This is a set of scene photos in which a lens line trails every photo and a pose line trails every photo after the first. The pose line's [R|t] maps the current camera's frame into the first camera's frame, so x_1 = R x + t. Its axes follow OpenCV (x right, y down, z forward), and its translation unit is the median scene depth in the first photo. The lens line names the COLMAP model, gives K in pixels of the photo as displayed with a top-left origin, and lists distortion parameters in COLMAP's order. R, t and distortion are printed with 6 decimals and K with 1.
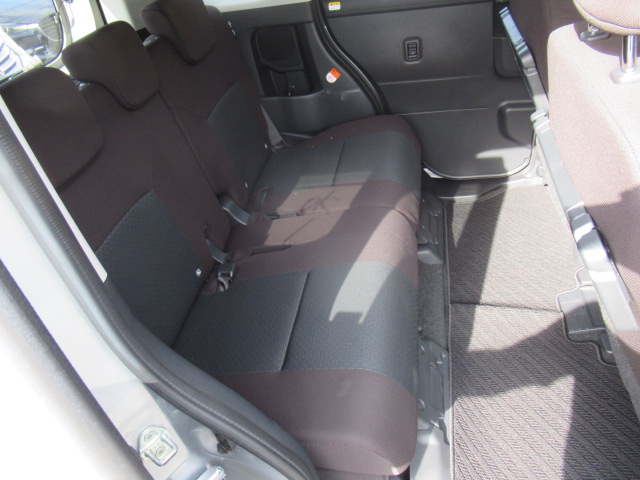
lens RADIAL K [[479.8, 0, 317.8], [0, 479.8, 244.7], [0, 0, 1]] dist [-0.004850, 0.003537]
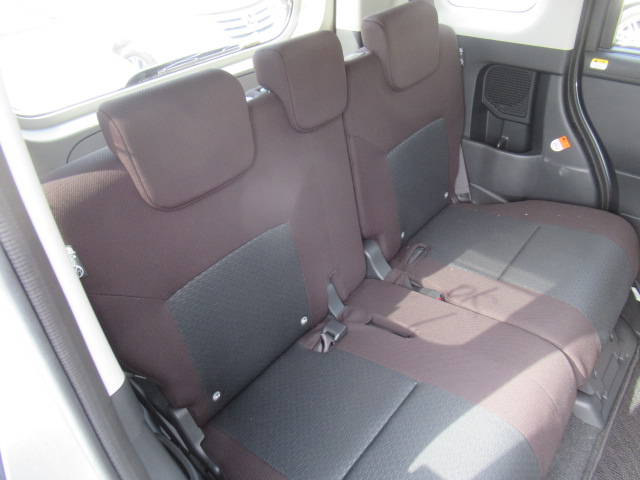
lens RADIAL K [[479.8, 0, 317.8], [0, 479.8, 244.7], [0, 0, 1]] dist [-0.004850, 0.003537]
pose [[0.864710, 0.388876, -0.317887, 0.001241], [-0.380275, 0.920341, 0.091452, -0.132143], [0.328128, 0.041805, 0.943708, 0.133376]]
